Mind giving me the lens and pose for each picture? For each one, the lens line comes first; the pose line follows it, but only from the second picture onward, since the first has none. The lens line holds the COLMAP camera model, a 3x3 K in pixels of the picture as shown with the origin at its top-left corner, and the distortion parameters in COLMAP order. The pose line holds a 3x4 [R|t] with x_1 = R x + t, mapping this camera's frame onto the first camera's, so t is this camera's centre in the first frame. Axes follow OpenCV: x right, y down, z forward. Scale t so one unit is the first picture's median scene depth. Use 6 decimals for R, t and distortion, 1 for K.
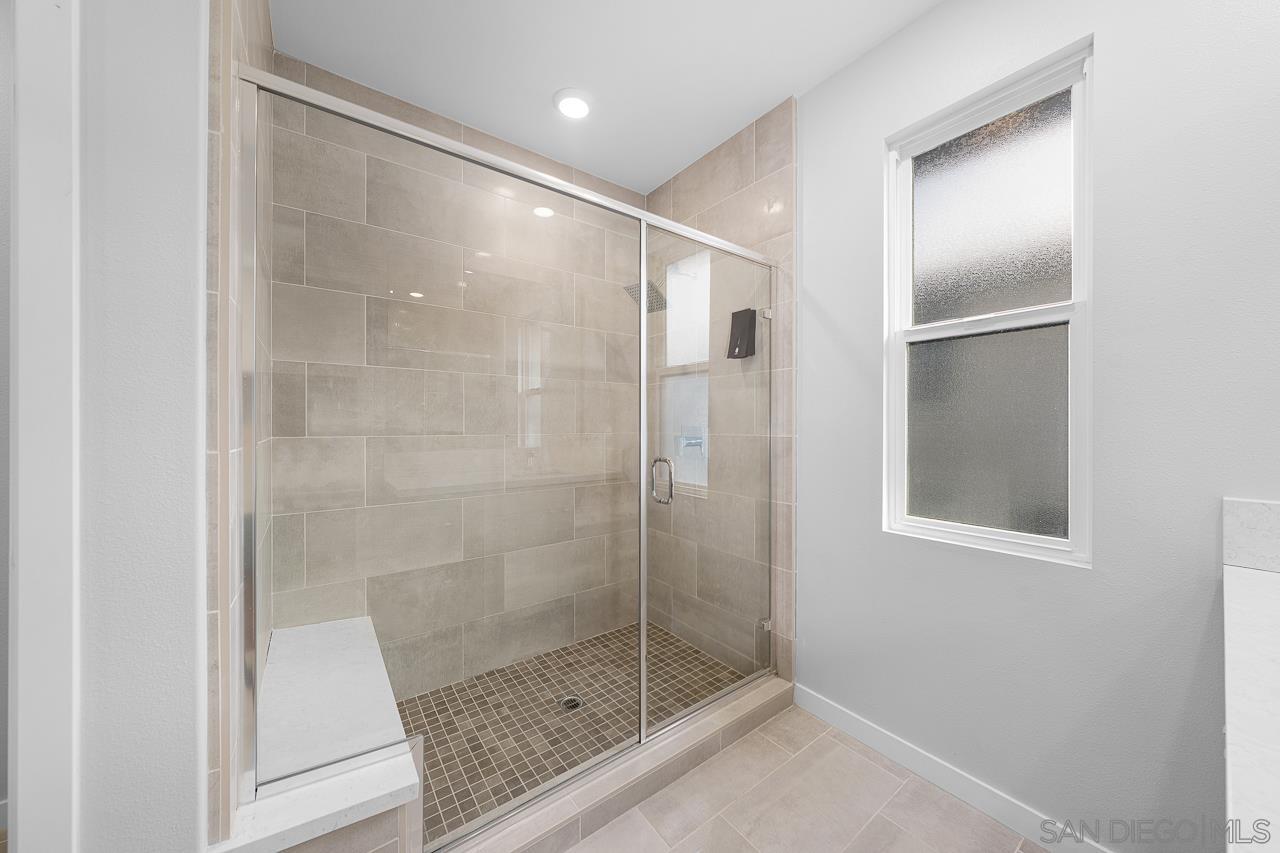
lens RADIAL K [[444.7, 0, 631.3], [0, 444.7, 424.0], [0, 0, 1]] dist [0.002062, -0.000182]
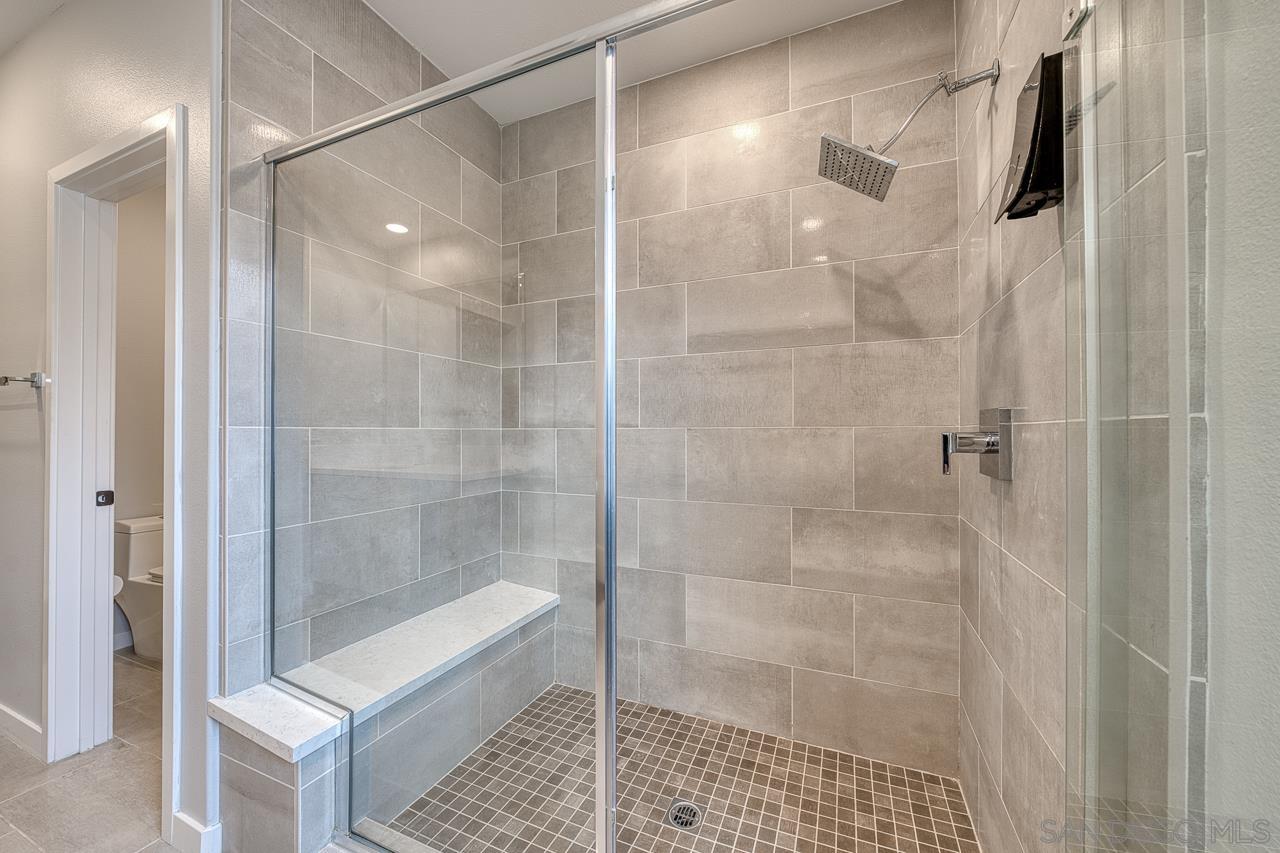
lens RADIAL K [[444.7, 0, 644.4], [0, 444.7, 429.8], [0, 0, 1]] dist [0.002062, -0.000182]
pose [[0.521046, -0.006363, -0.853505, 0.395309], [0.002970, 0.999980, -0.005642, 0.033564], [0.853523, 0.000404, 0.521054, 0.548514]]
